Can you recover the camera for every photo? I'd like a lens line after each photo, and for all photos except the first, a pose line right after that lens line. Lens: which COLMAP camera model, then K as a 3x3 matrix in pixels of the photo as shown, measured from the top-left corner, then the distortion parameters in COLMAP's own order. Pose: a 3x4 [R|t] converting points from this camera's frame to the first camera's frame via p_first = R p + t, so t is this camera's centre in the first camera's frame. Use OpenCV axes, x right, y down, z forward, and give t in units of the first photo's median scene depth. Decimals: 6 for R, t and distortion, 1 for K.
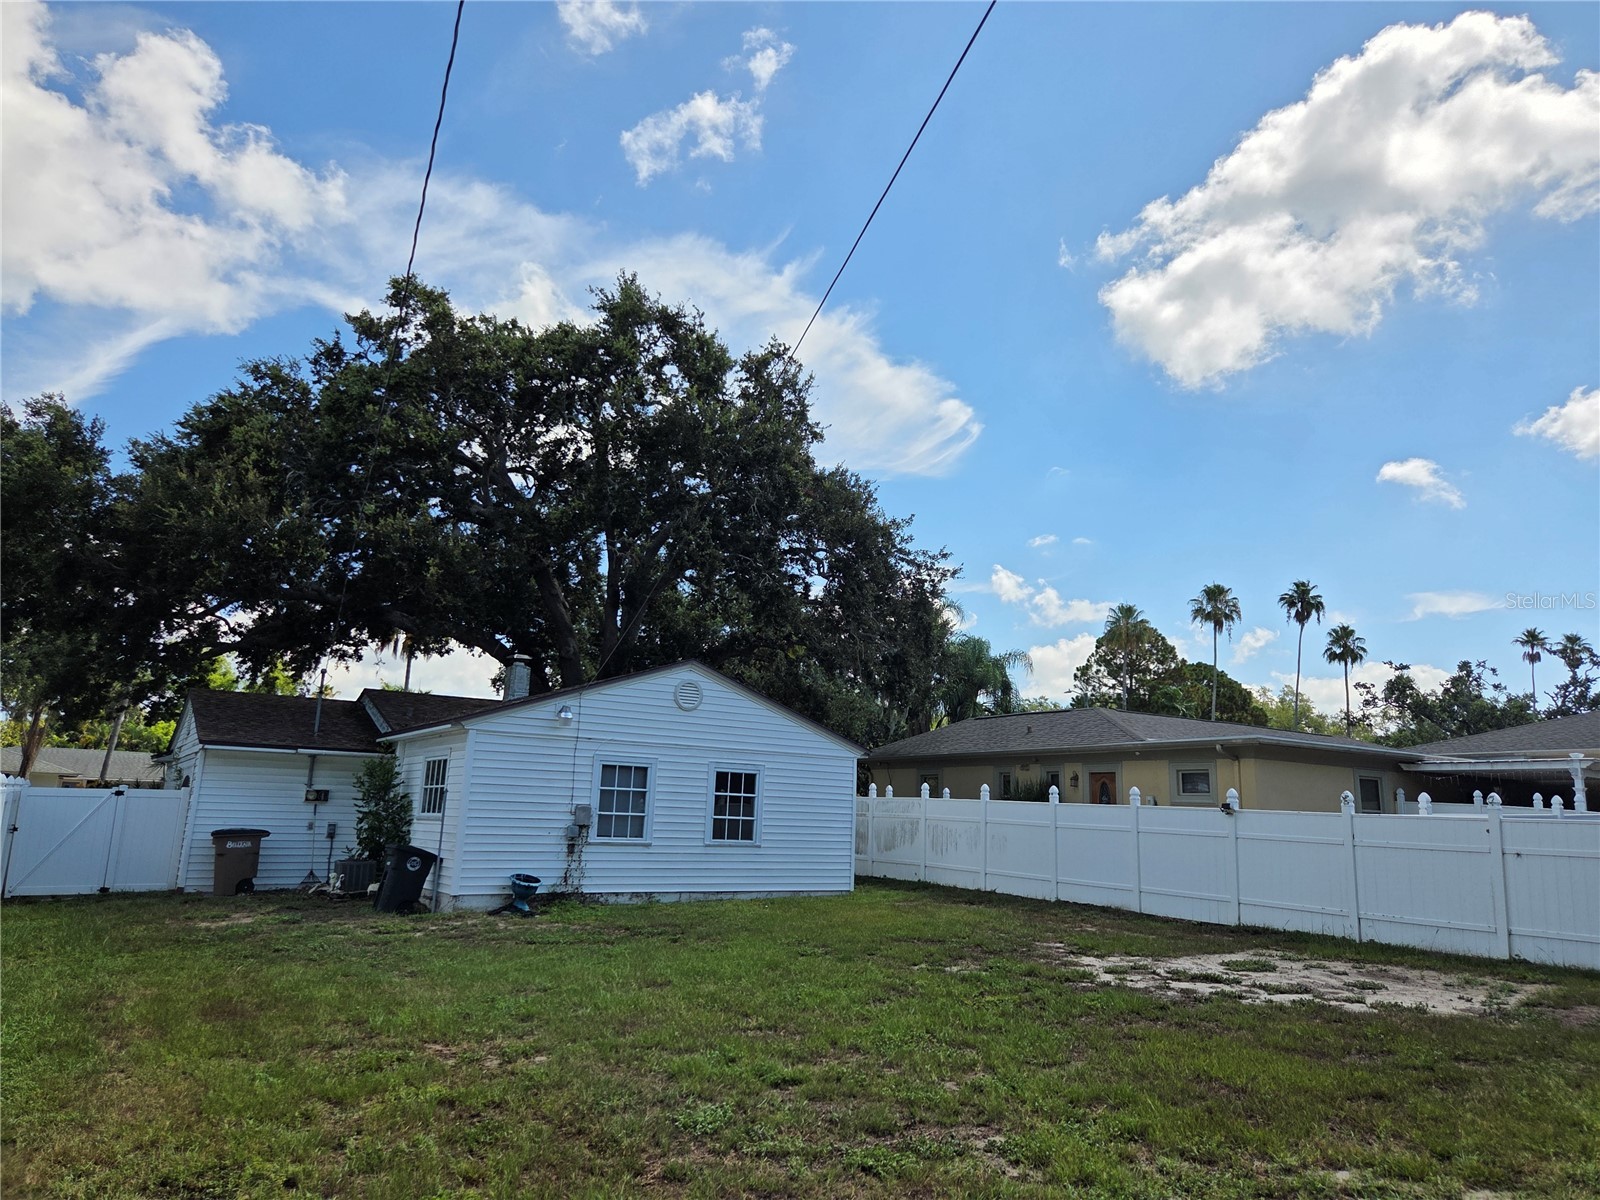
lens RADIAL K [[1066.1, 0, 800.2], [0, 1066.1, 601.1], [0, 0, 1]] dist [0.056956, -0.045647]
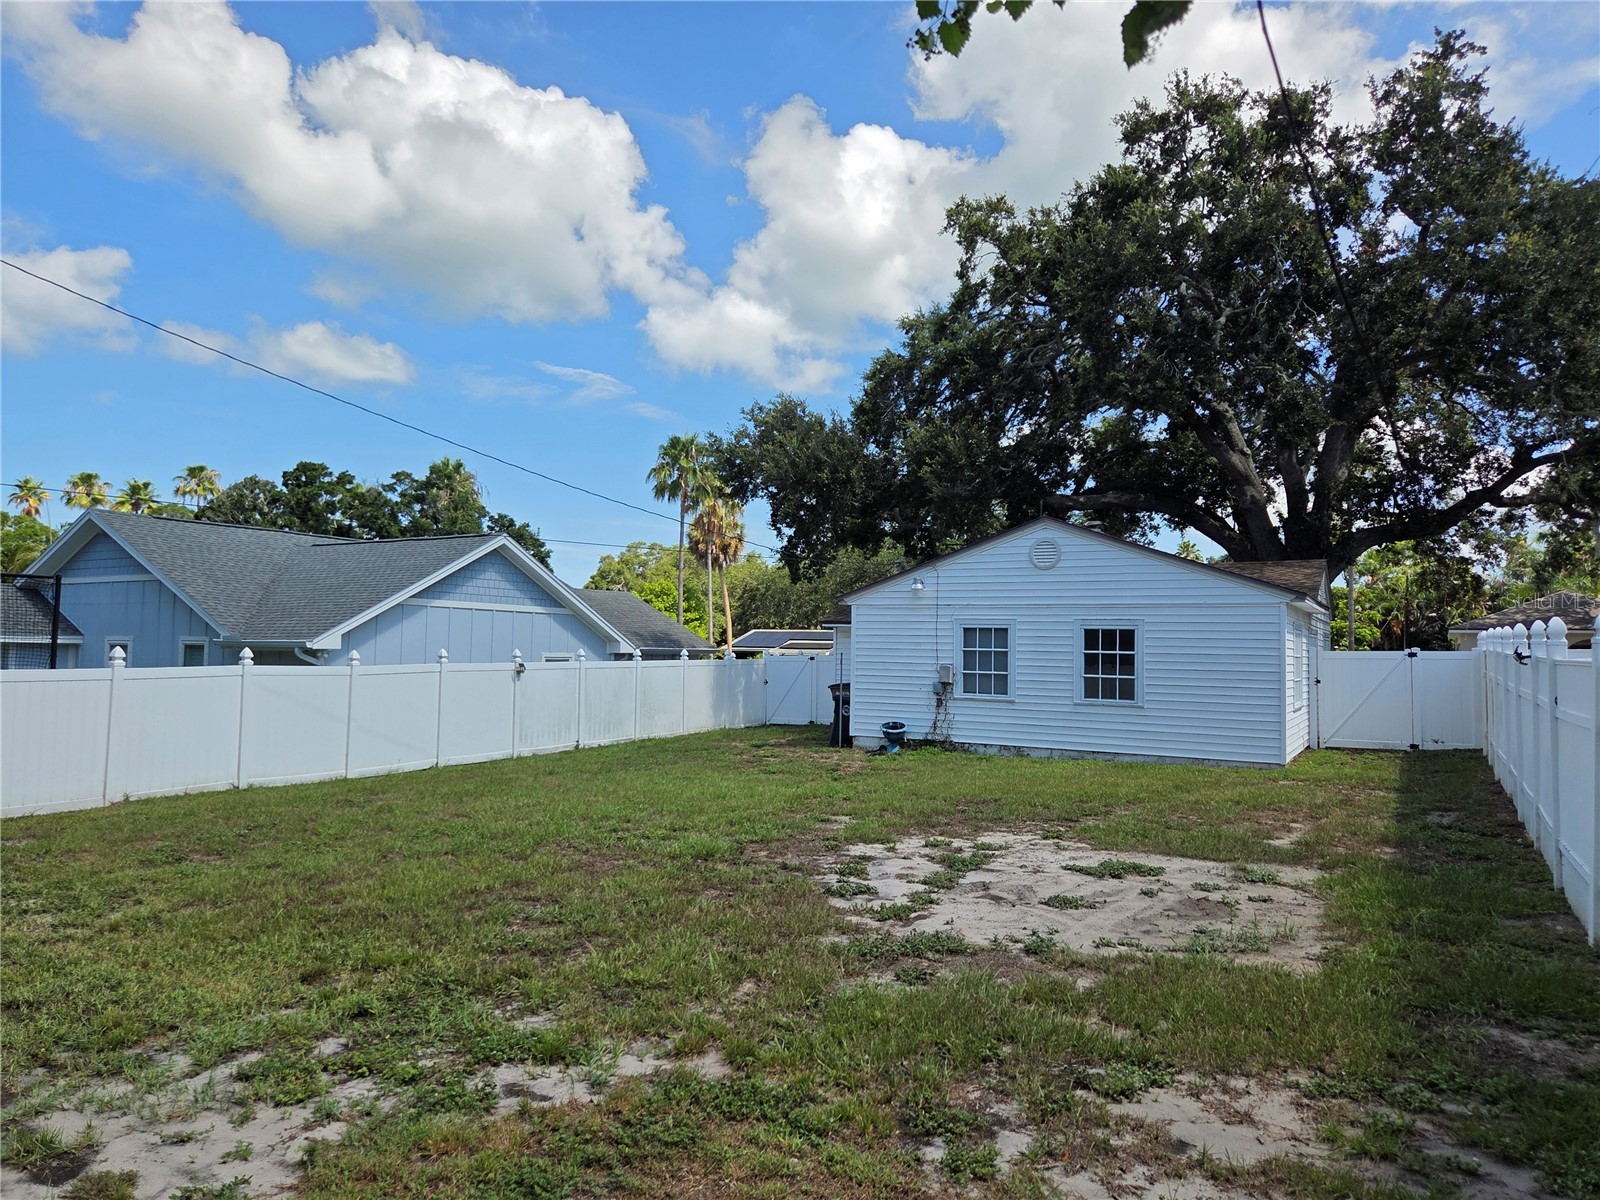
lens RADIAL K [[1066.1, 0, 799.5], [0, 1066.1, 598.6], [0, 0, 1]] dist [0.056956, -0.045647]
pose [[0.406448, -0.067112, -0.911206, 0.708088], [0.179169, 0.983790, 0.007462, 0.082383], [0.895934, -0.166293, 0.411884, 0.393743]]
